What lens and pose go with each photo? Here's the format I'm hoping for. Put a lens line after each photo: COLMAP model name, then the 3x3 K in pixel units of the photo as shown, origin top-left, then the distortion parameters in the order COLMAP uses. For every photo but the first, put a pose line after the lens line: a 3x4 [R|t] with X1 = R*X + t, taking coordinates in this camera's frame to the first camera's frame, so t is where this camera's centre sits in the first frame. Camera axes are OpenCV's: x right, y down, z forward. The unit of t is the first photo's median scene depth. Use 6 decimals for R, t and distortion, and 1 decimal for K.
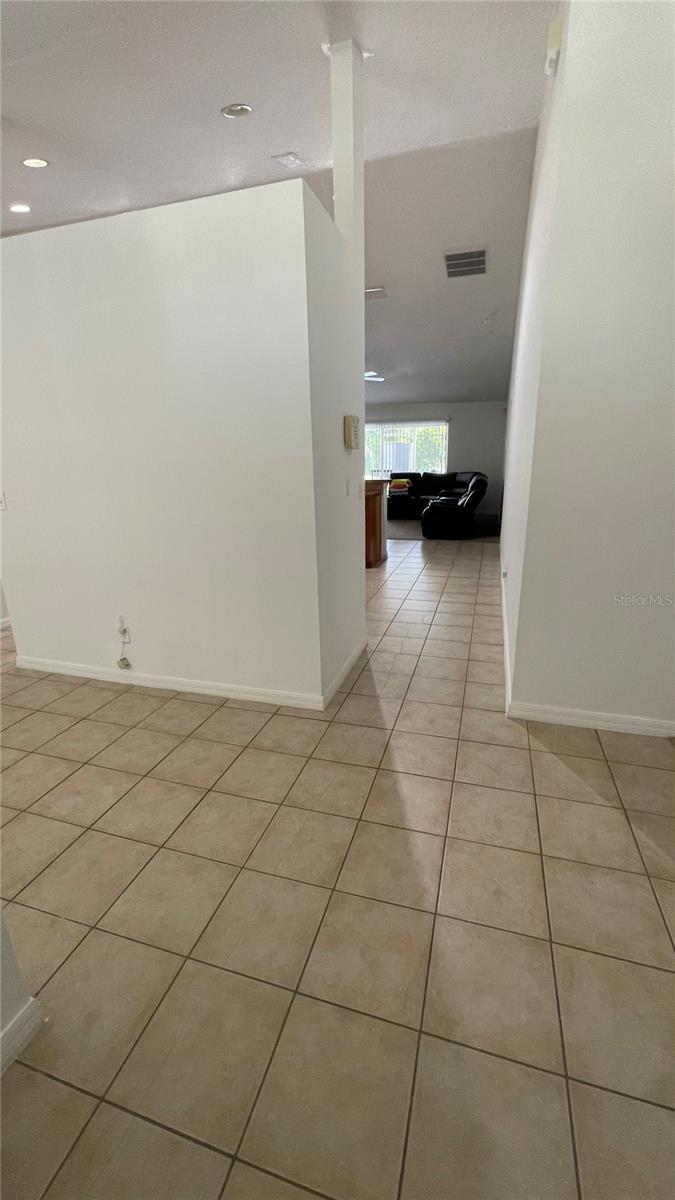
lens RADIAL K [[485.9, 0, 338.2], [0, 485.9, 599.1], [0, 0, 1]] dist [-0.005155, 0.002326]
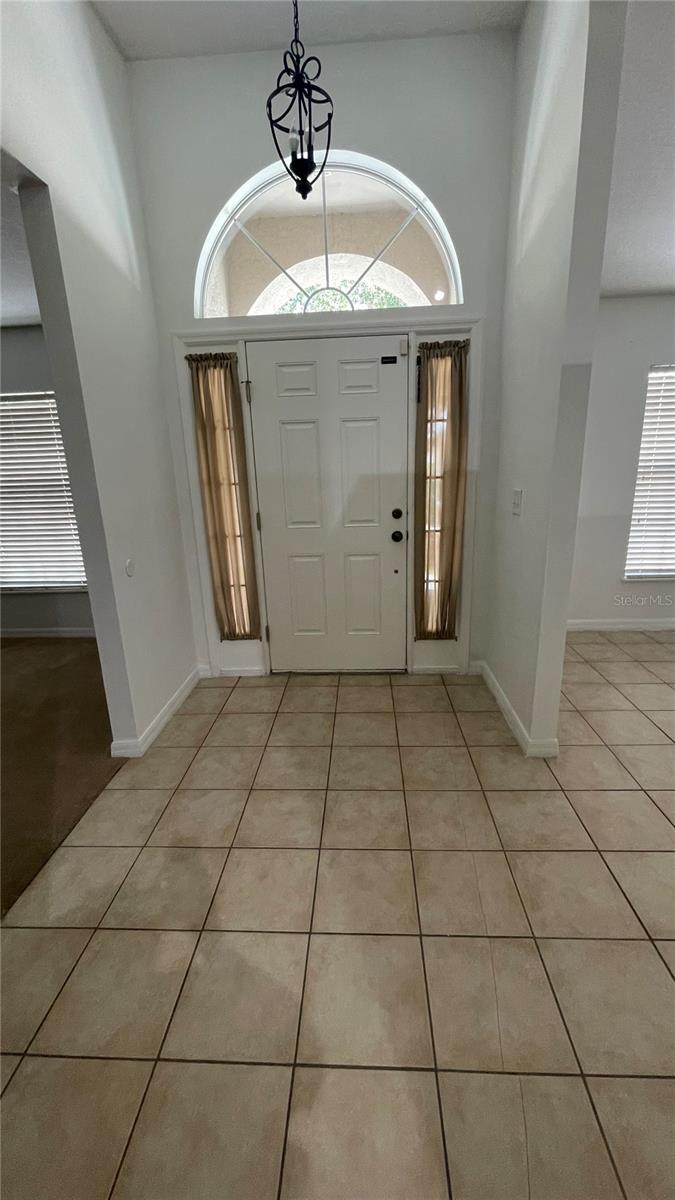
lens RADIAL K [[485.9, 0, 335.7], [0, 485.9, 596.9], [0, 0, 1]] dist [-0.005155, 0.002326]
pose [[-0.968076, 0.122954, -0.218428, 0.256009], [-0.014402, 0.842701, 0.538189, -0.375429], [0.250243, 0.524153, -0.814028, 1.220096]]
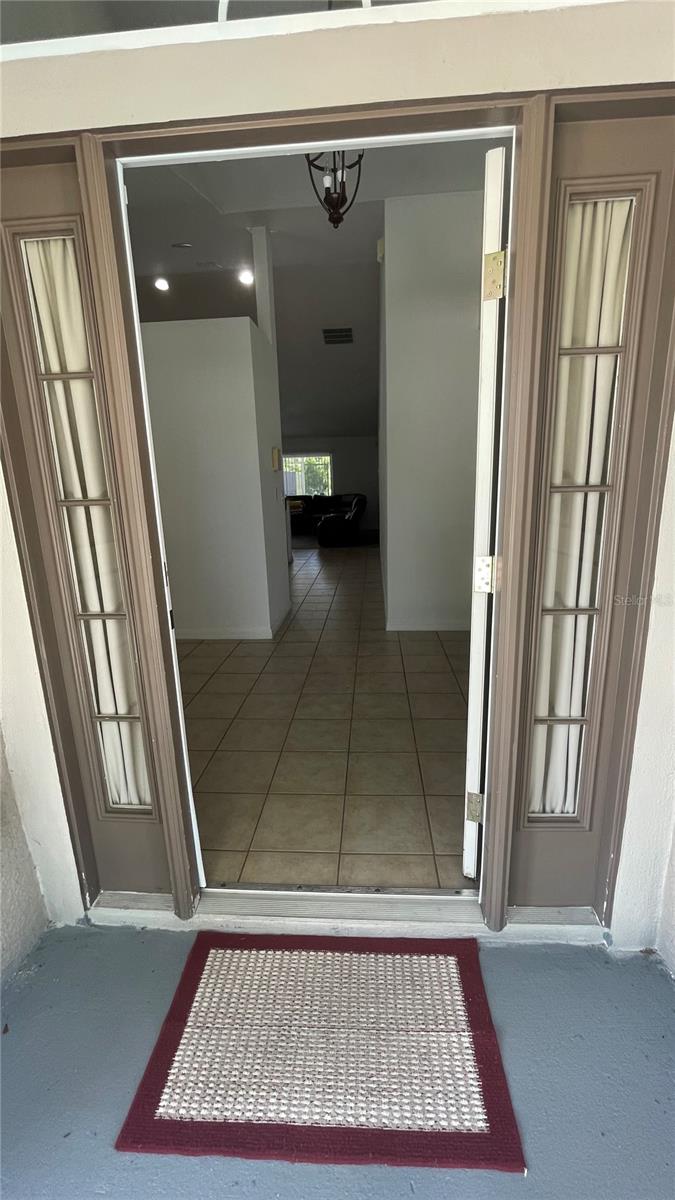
lens RADIAL K [[485.9, 0, 341.7], [0, 485.9, 598.1], [0, 0, 1]] dist [-0.005155, 0.002326]
pose [[0.972039, -0.060296, 0.226947, -0.208383], [0.073568, 0.996012, -0.050479, 0.261589], [-0.222998, 0.065764, 0.972598, -0.715770]]
